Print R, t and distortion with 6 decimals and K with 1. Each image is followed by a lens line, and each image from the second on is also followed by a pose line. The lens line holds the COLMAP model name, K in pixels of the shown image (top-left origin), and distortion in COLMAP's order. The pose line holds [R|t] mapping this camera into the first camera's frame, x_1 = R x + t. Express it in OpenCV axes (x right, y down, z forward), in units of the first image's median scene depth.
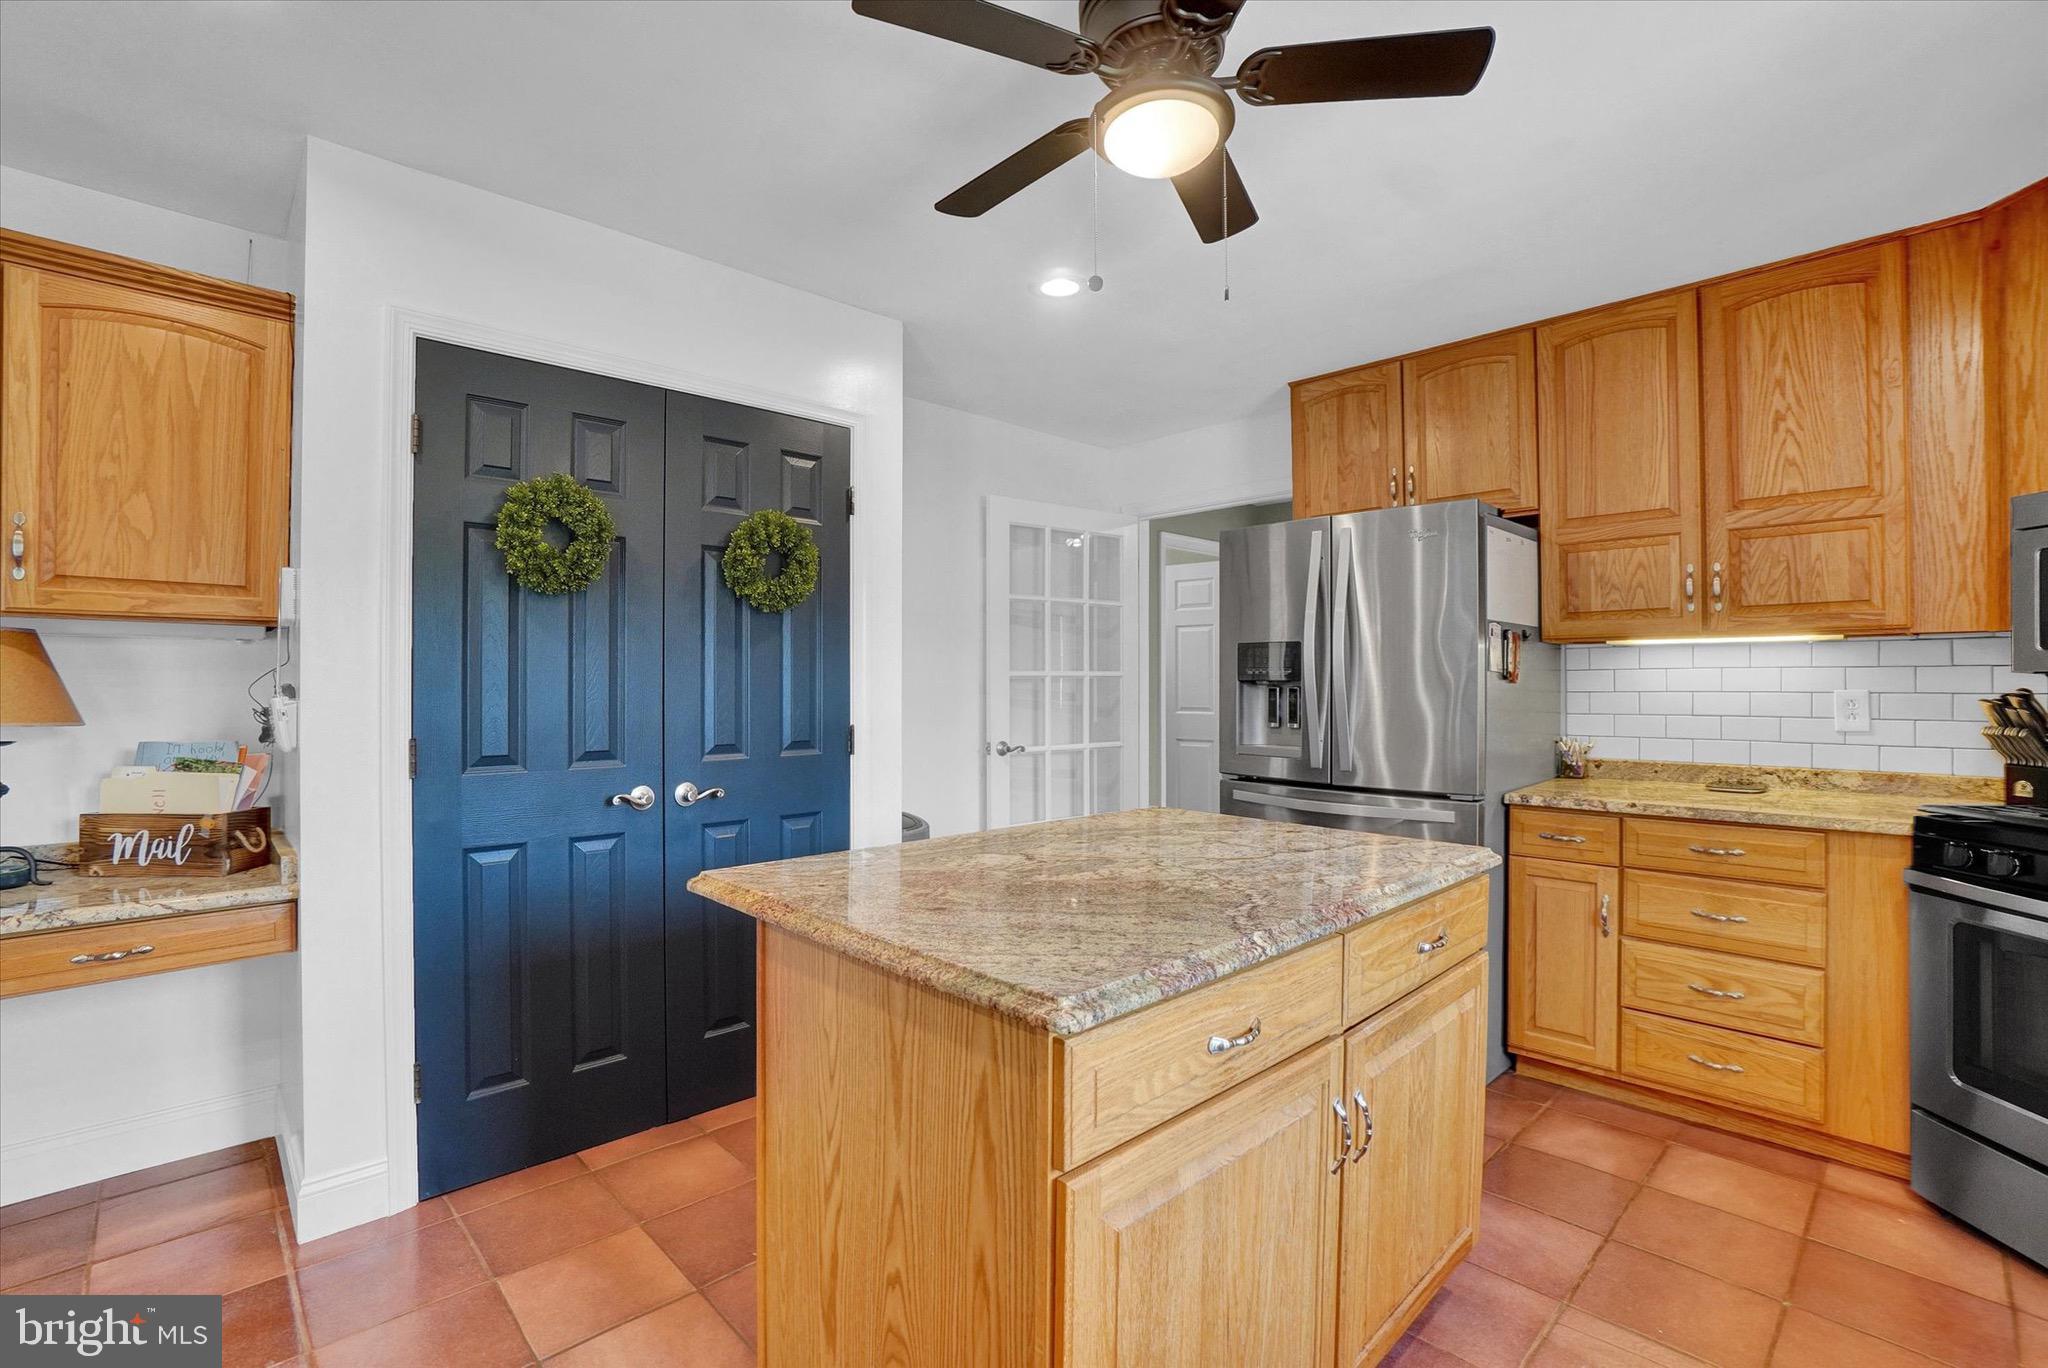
lens RADIAL K [[929.3, 0, 1024.0], [0, 929.3, 684.0], [0, 0, 1]] dist [-0.030987, 0.000227]
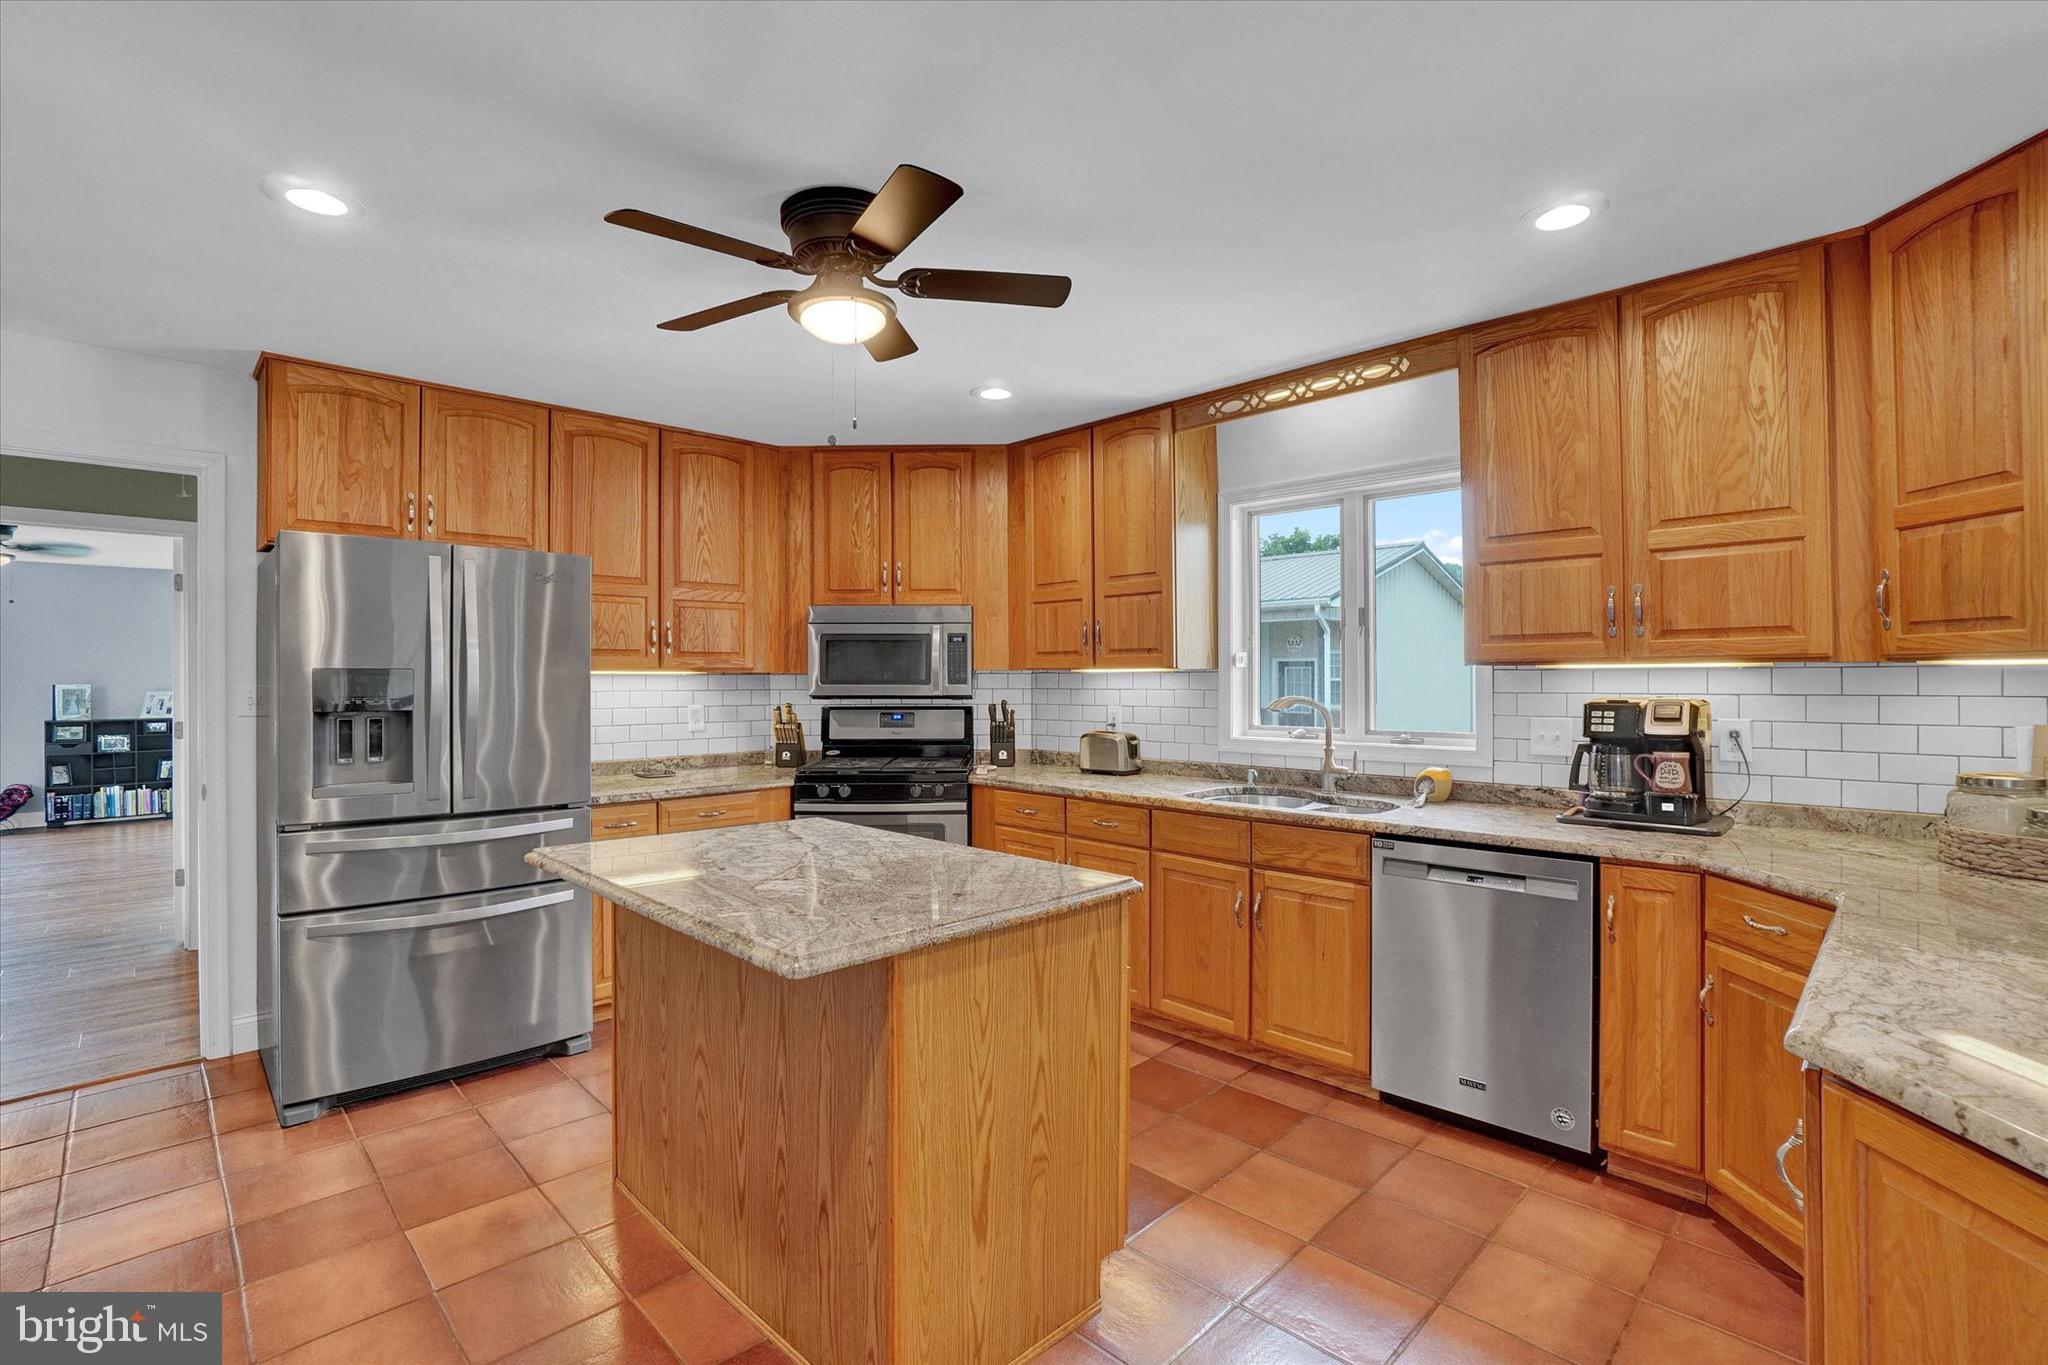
lens RADIAL K [[908.8, 0, 1024.0], [0, 908.8, 682.5], [0, 0, 1]] dist [-0.046411, -0.000114]
pose [[-0.010533, -0.003730, 0.999938, -0.699593], [0.005327, 0.999979, 0.003786, -0.036786], [-0.999930, 0.005366, -0.010513, 0.445852]]
